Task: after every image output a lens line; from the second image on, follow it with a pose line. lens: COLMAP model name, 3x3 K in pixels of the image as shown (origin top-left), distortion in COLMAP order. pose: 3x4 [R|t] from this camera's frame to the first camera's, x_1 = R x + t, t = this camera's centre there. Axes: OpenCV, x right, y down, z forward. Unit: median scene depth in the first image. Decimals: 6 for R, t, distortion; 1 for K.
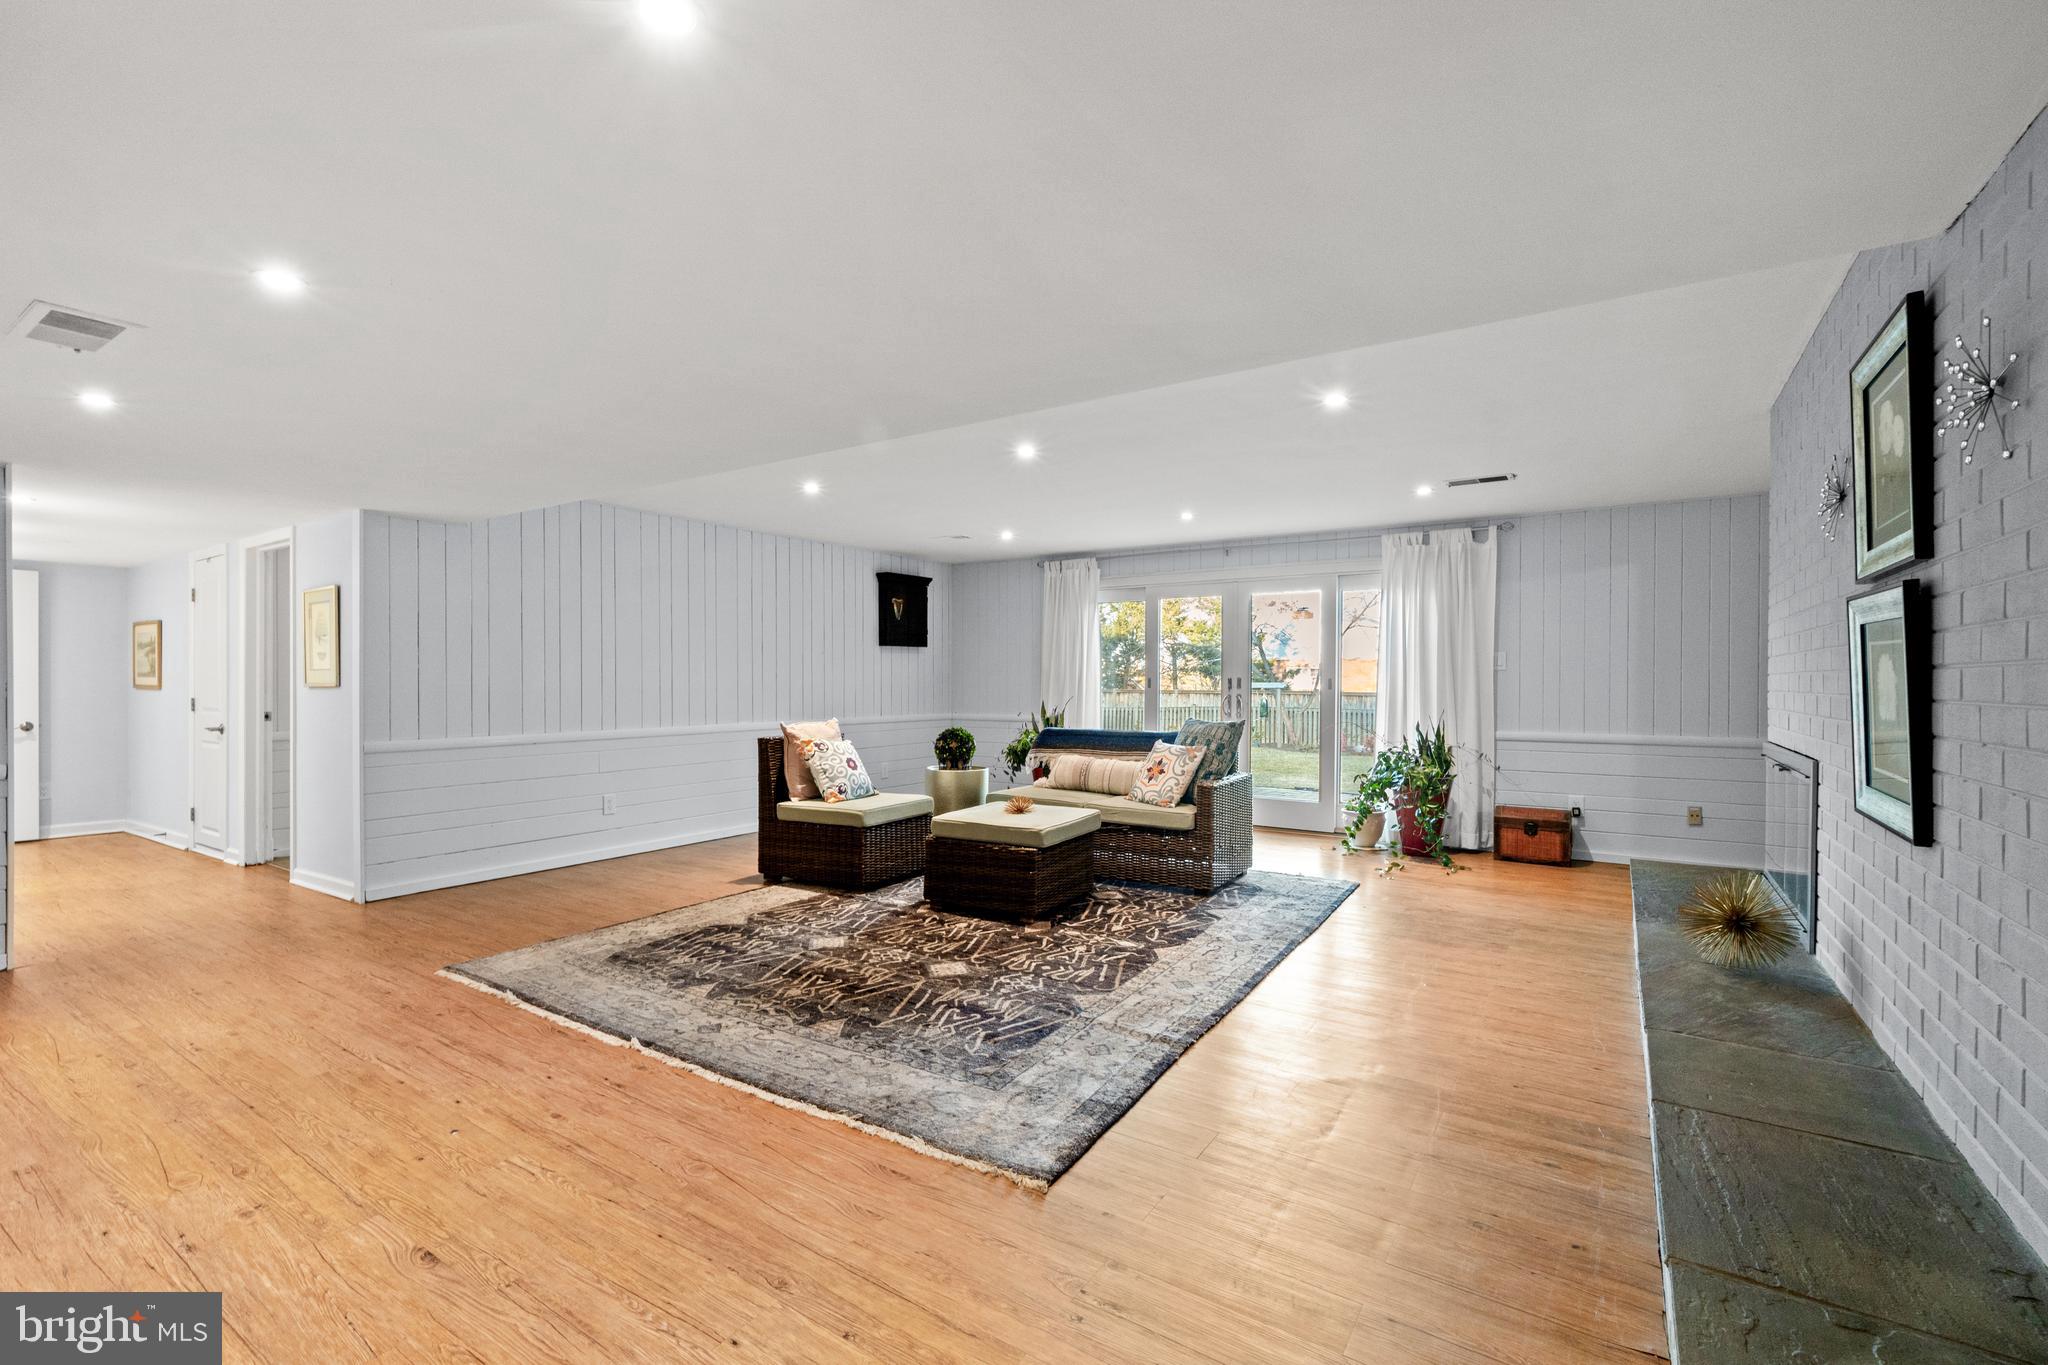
lens RADIAL K [[895.5, 0, 1012.6], [0, 895.5, 681.0], [0, 0, 1]] dist [-0.005492, -0.000549]
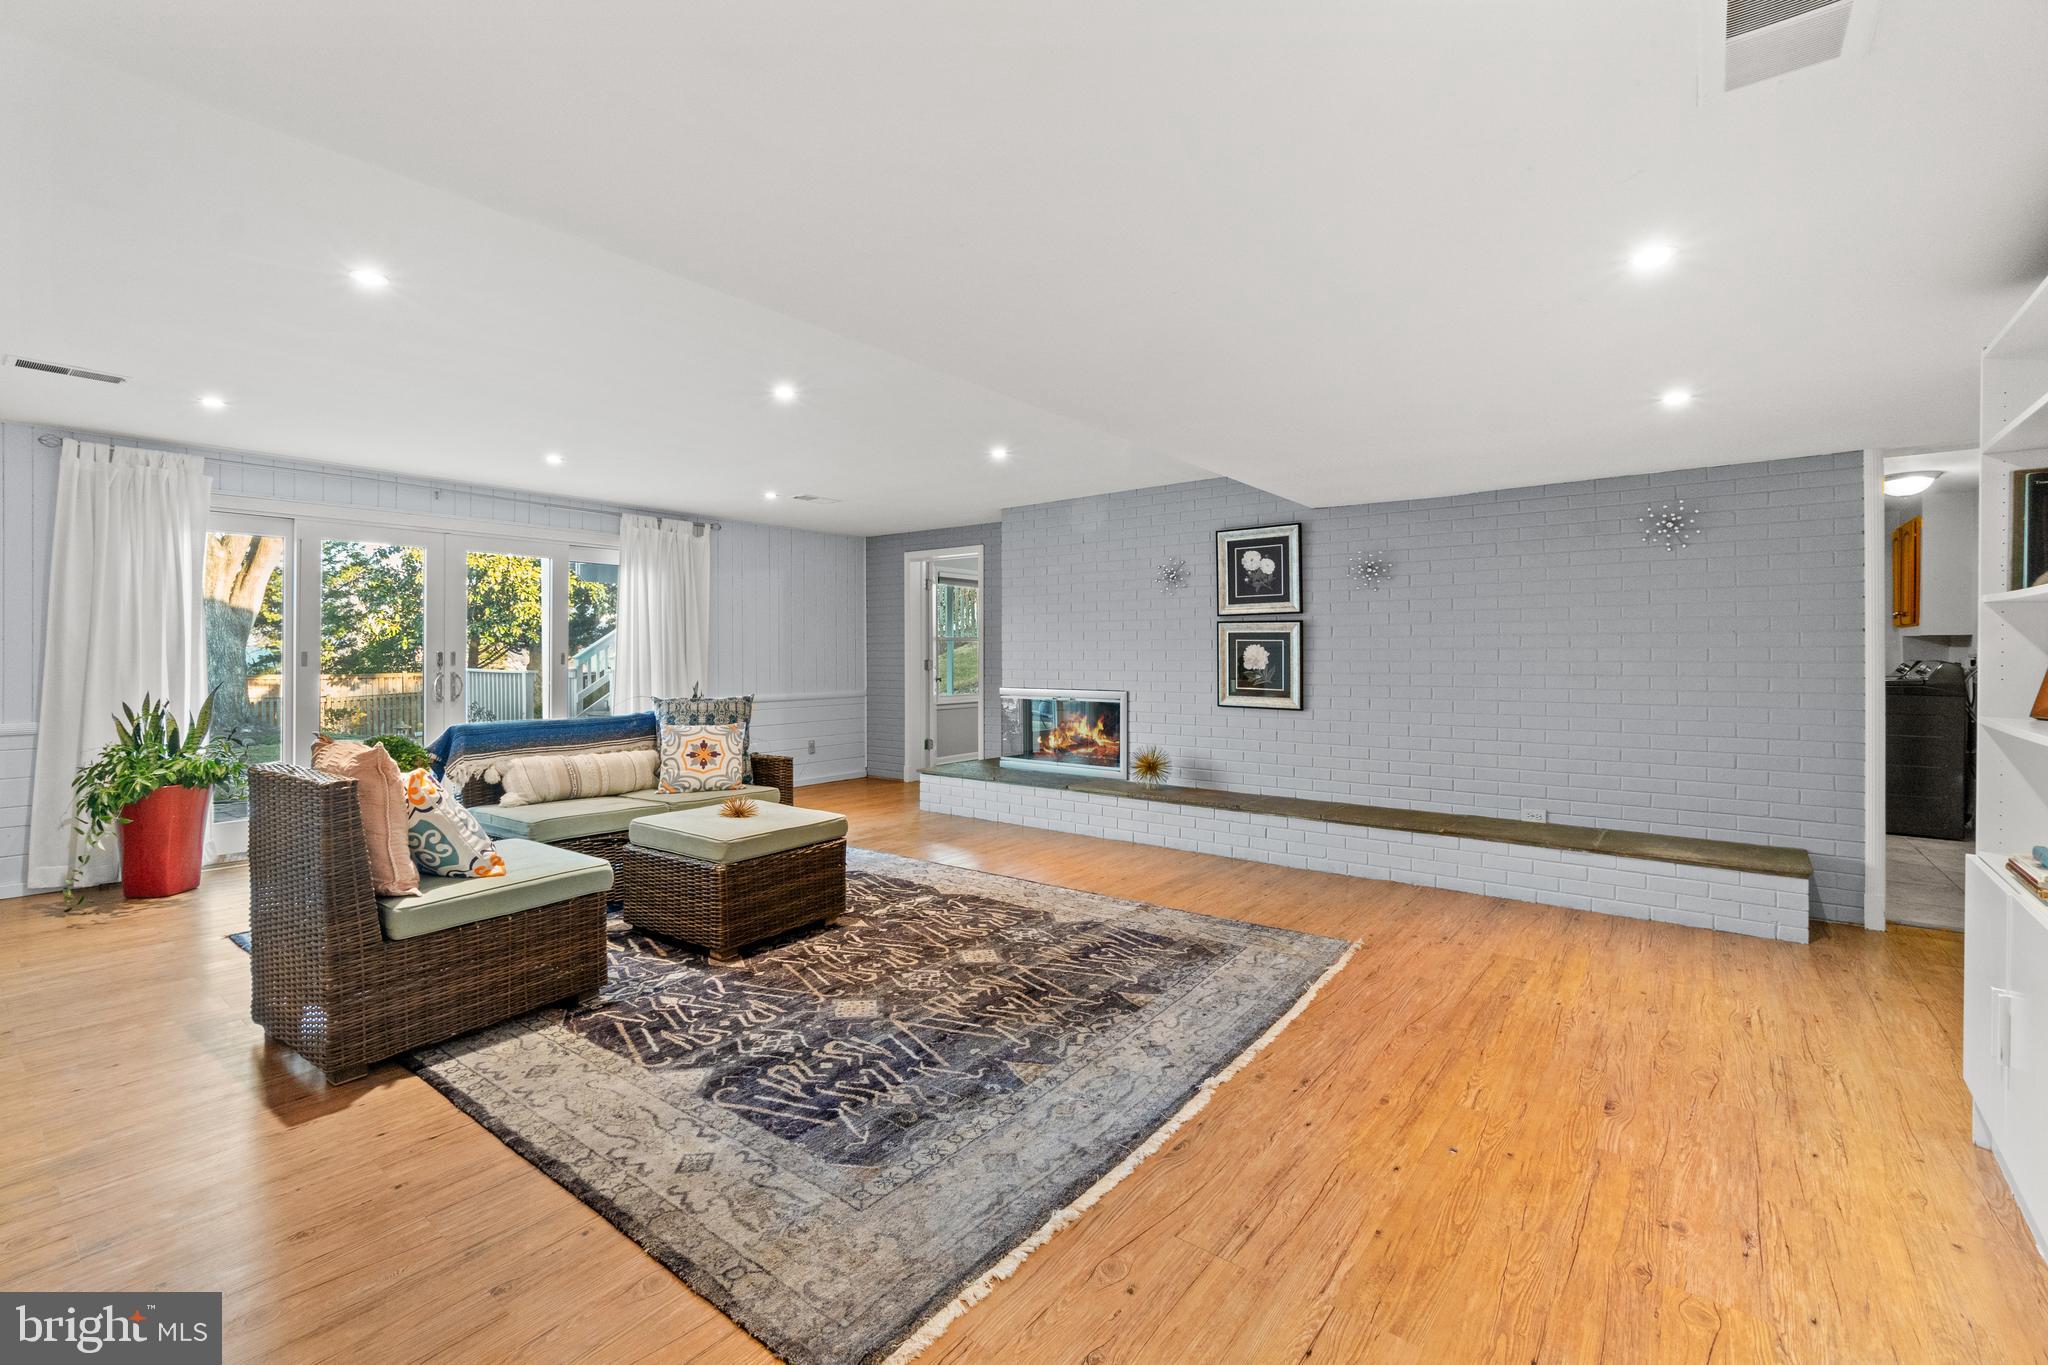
lens RADIAL K [[895.5, 0, 975.3], [0, 895.5, 657.7], [0, 0, 1]] dist [-0.005492, -0.000549]
pose [[0.096381, -0.005212, 0.995331, -1.000399], [0.001489, 0.999986, 0.005092, -0.003962], [-0.995343, 0.000991, 0.096388, 0.884798]]
